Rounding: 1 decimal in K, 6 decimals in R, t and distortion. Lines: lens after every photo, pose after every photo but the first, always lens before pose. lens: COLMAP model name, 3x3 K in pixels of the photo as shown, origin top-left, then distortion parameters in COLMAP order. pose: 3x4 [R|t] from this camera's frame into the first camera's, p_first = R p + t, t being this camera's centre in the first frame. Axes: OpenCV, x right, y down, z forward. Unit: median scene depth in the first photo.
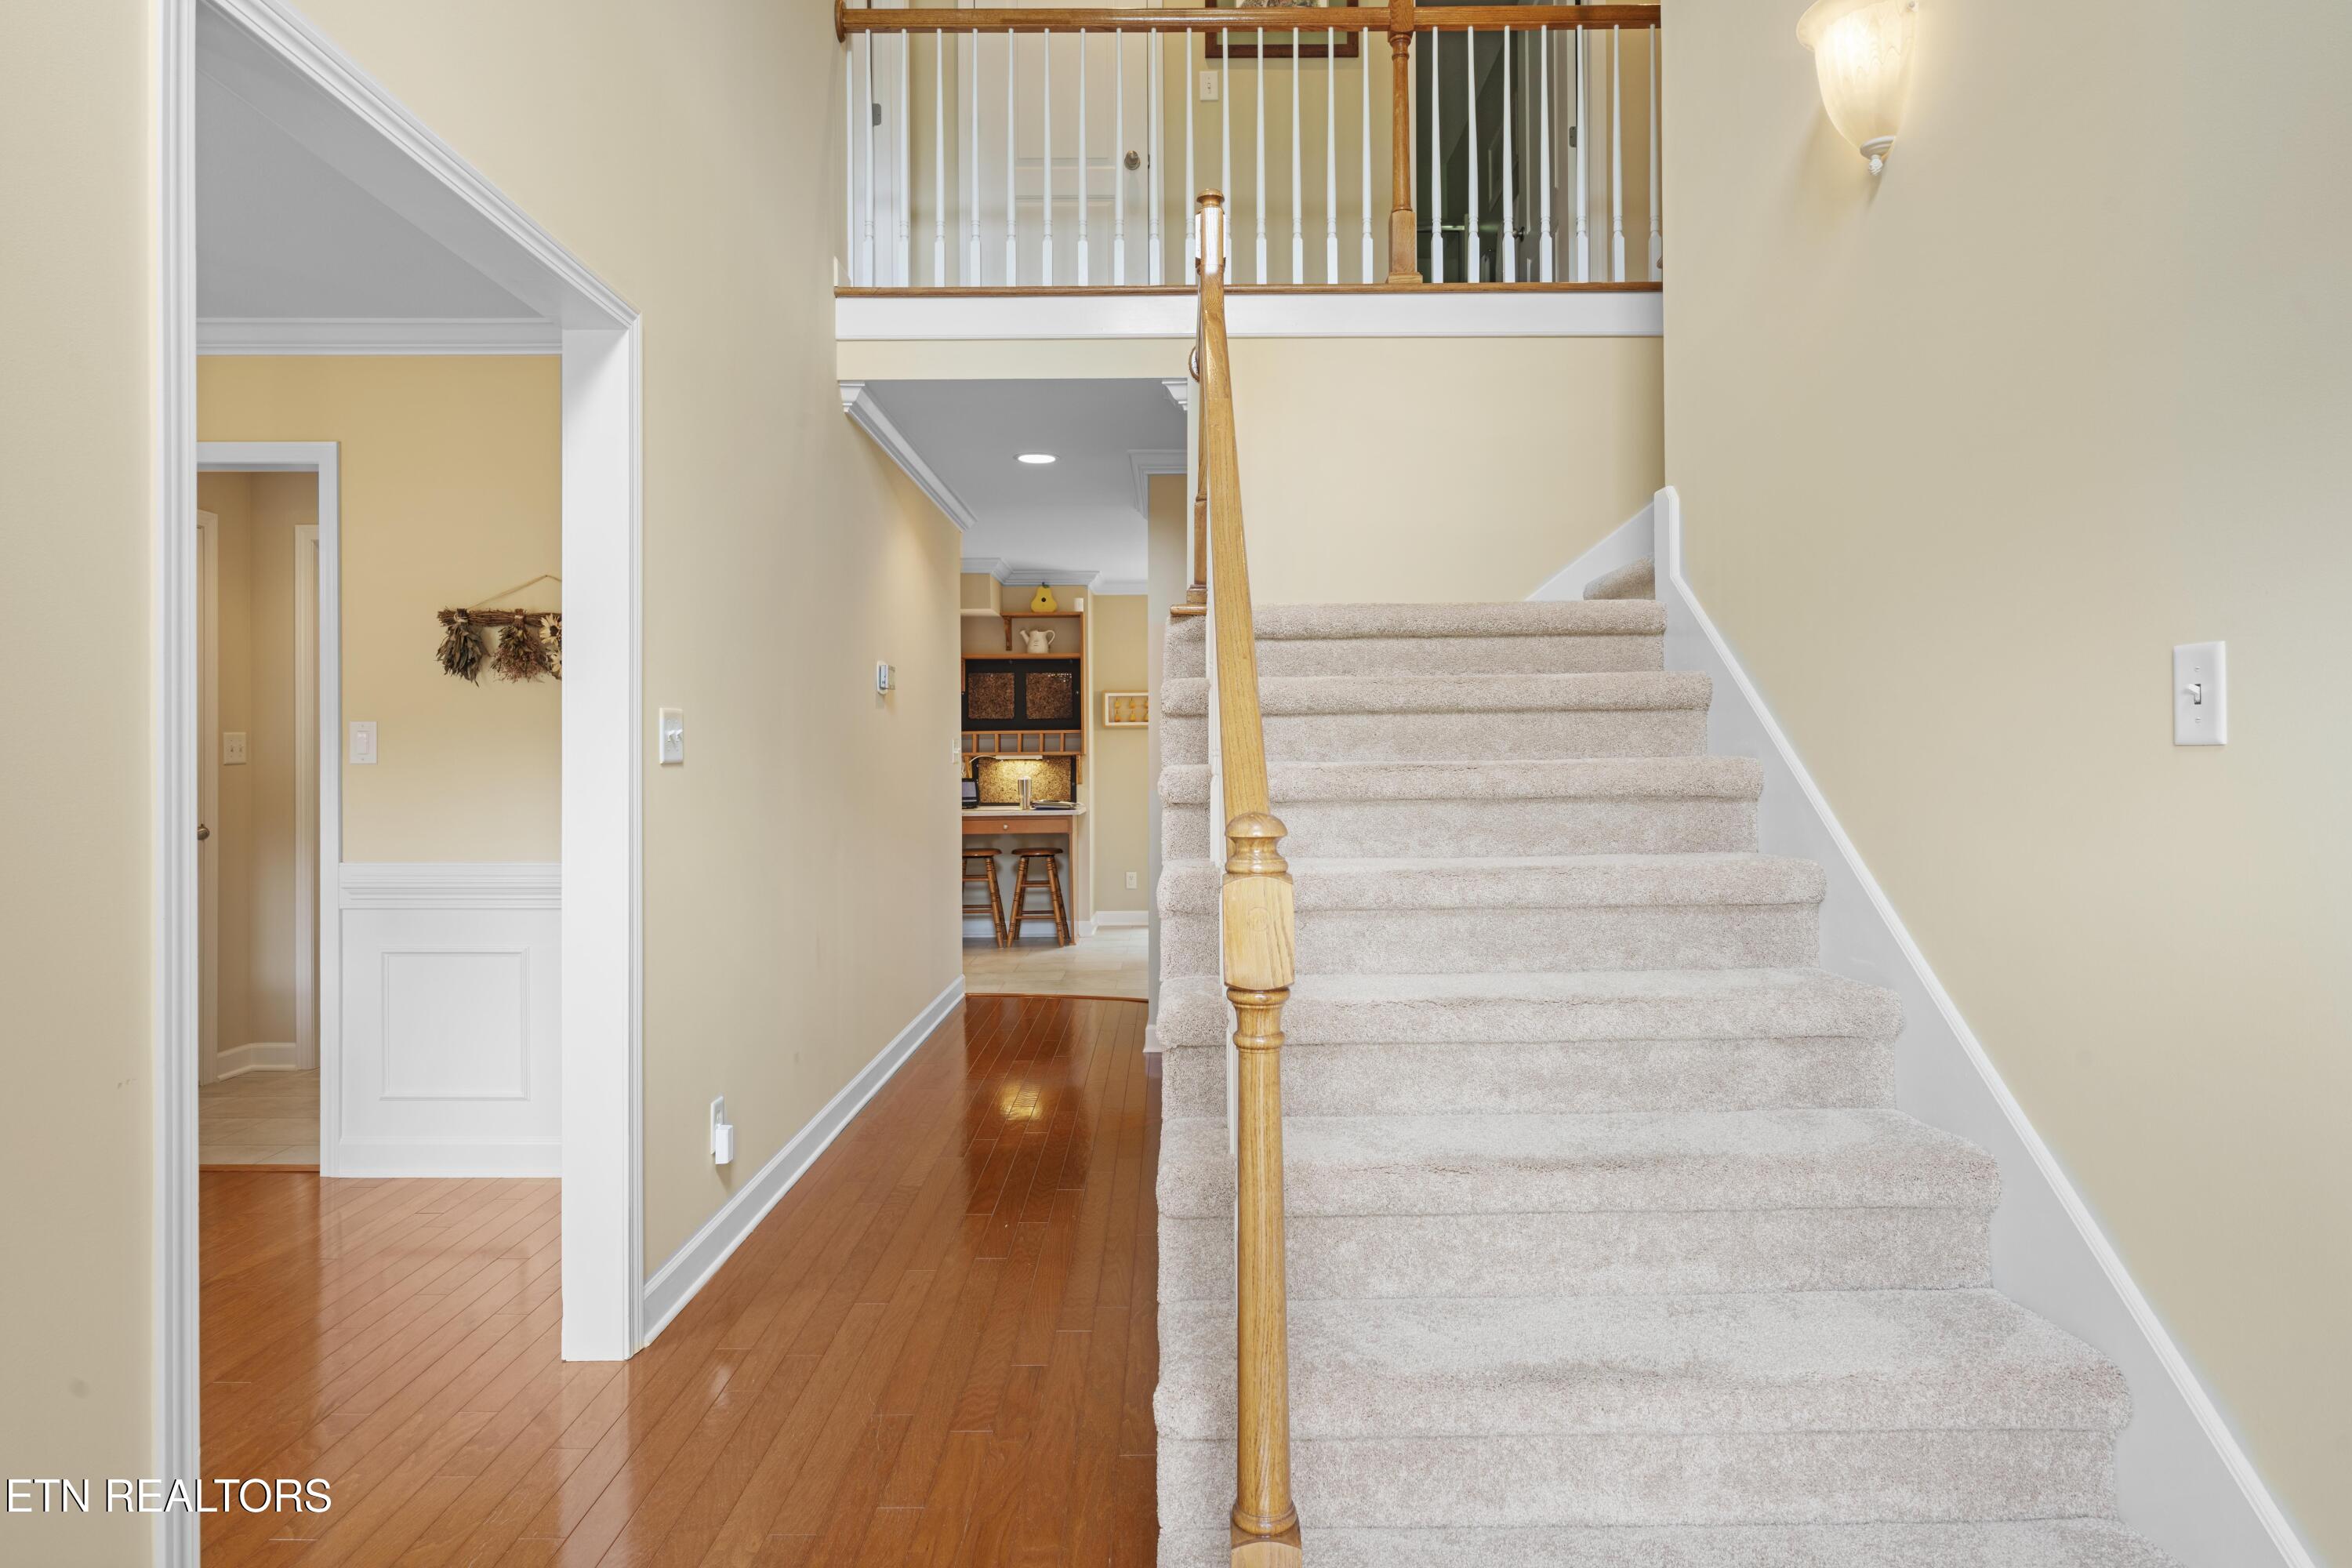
lens RADIAL K [[1331.8, 0, 1174.5], [0, 1331.8, 774.9], [0, 0, 1]] dist [0.002149, 0.000746]
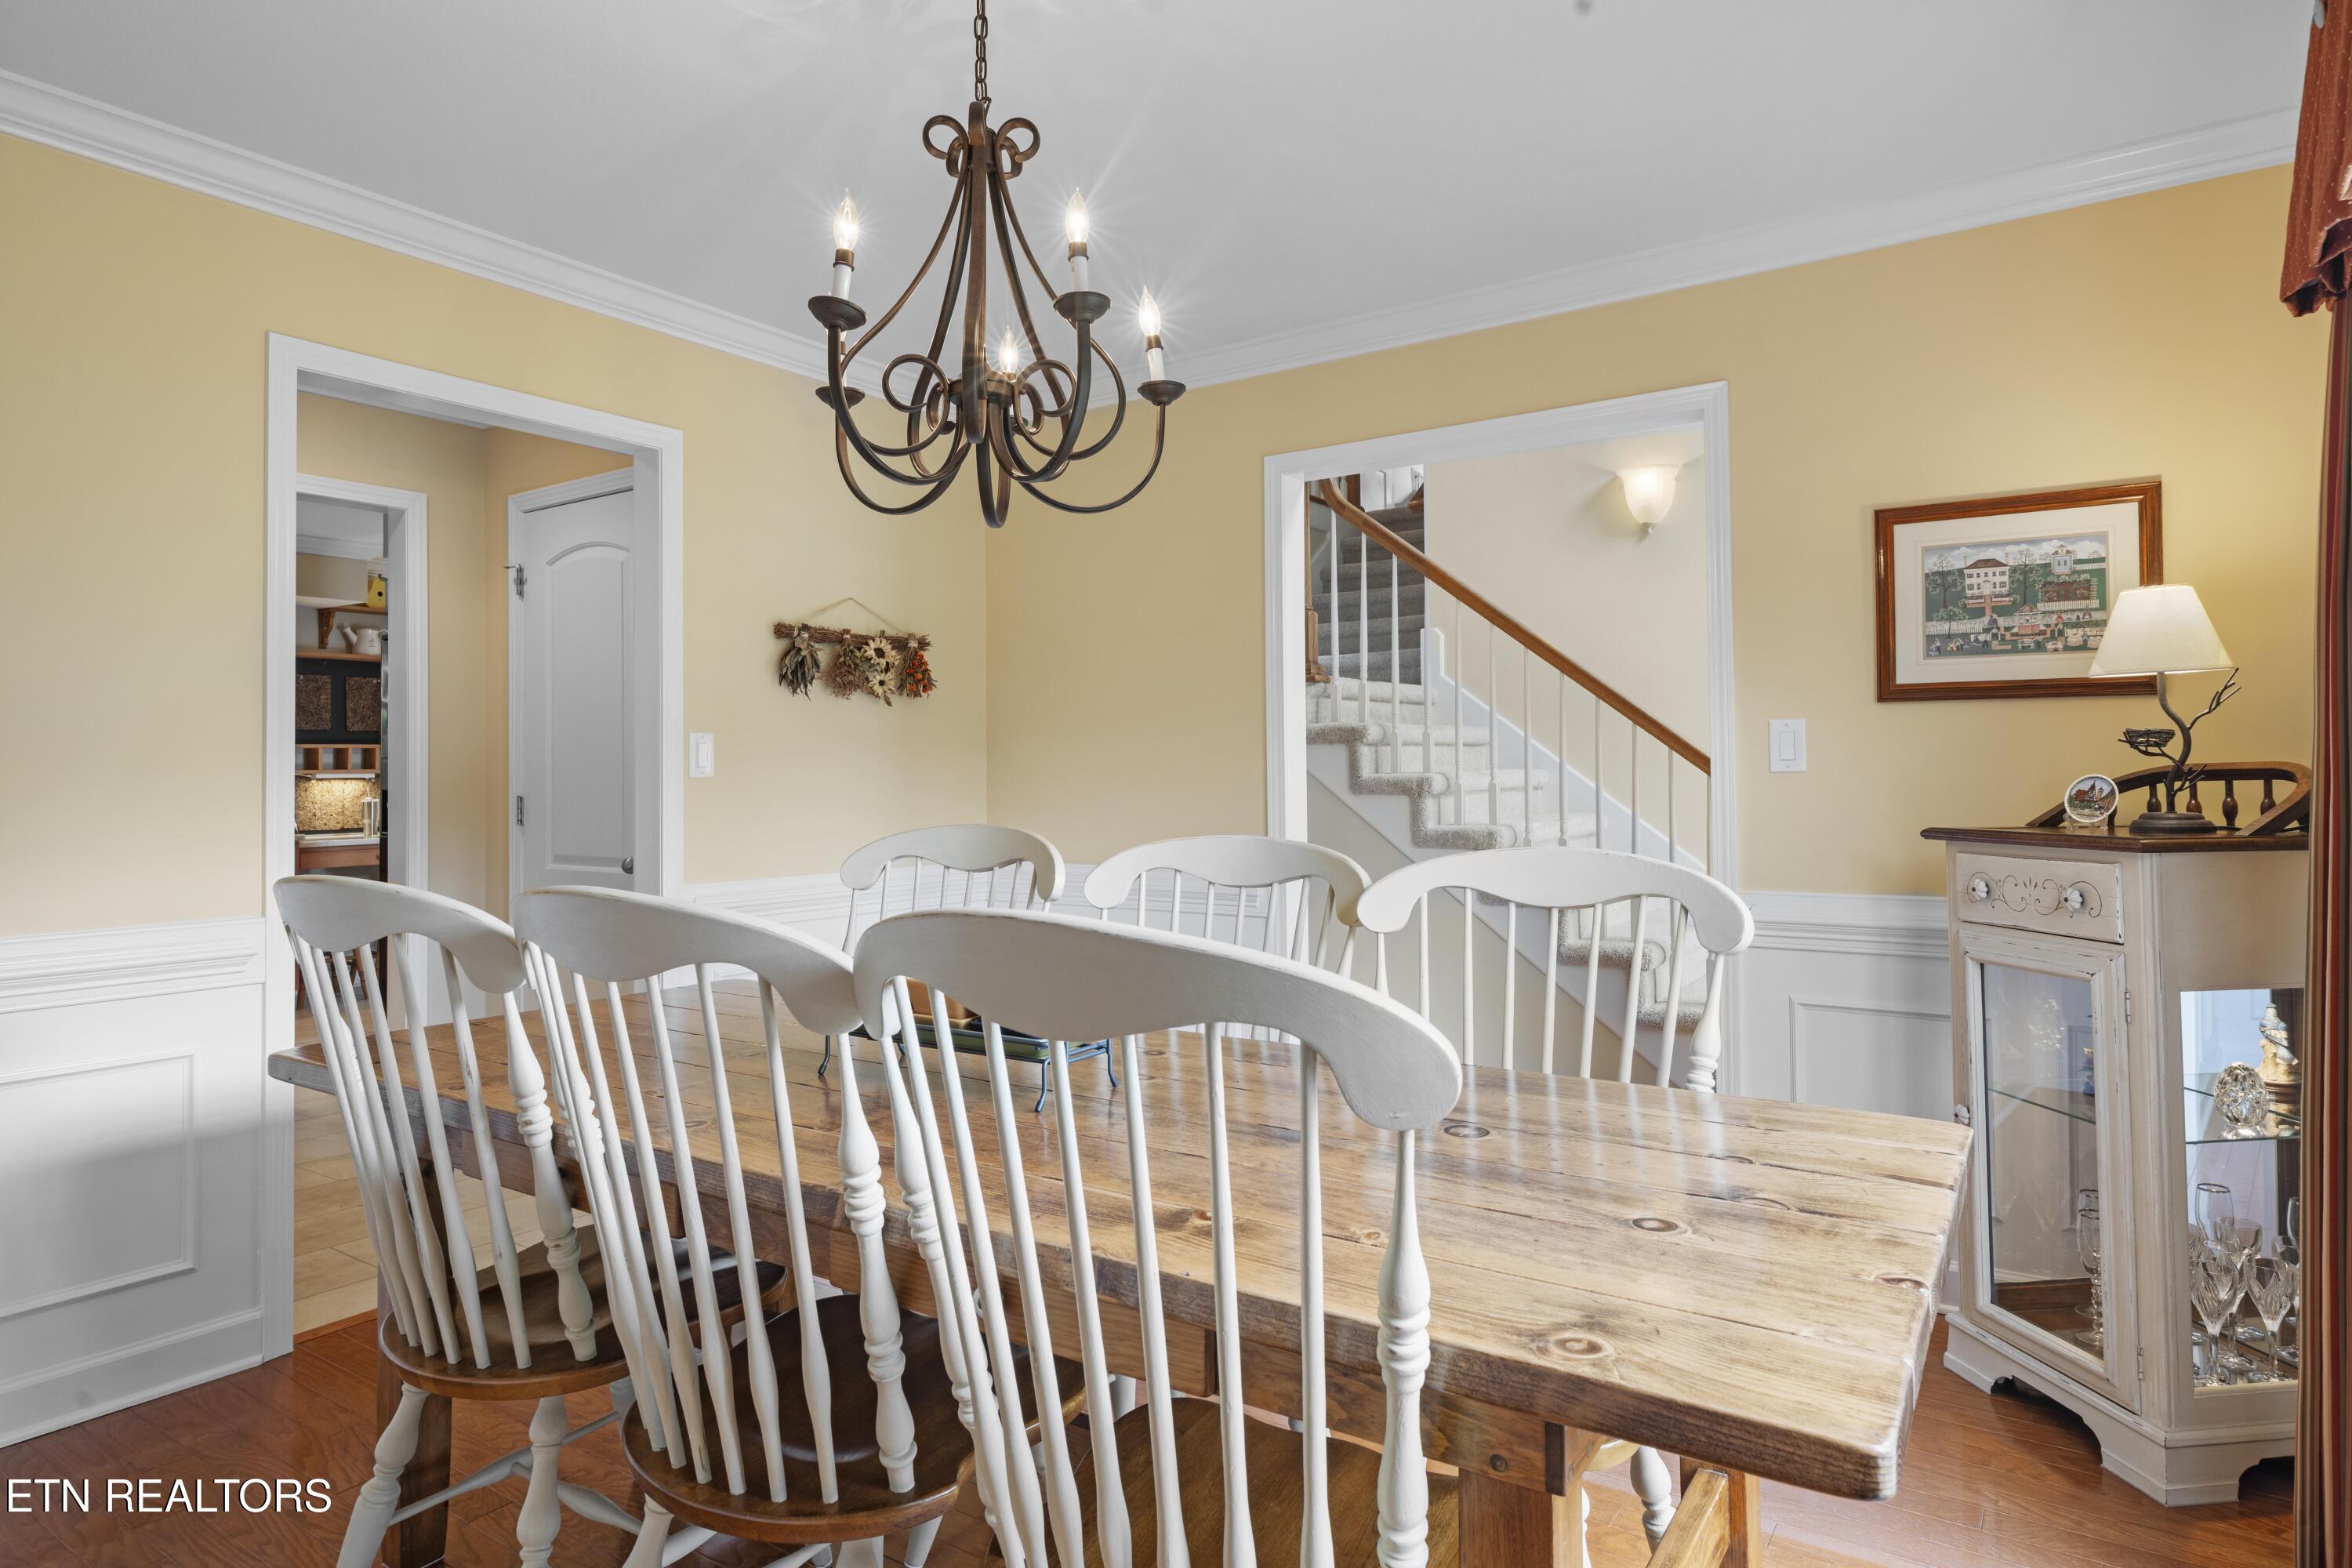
lens RADIAL K [[1331.8, 0, 1174.5], [0, 1331.8, 774.9], [0, 0, 1]] dist [0.002149, 0.000746]
pose [[0.576221, -0.000730, 0.817293, -1.183714], [0.014069, 0.999860, -0.009026, 0.002839], [-0.817172, 0.016699, 0.576151, 0.189951]]
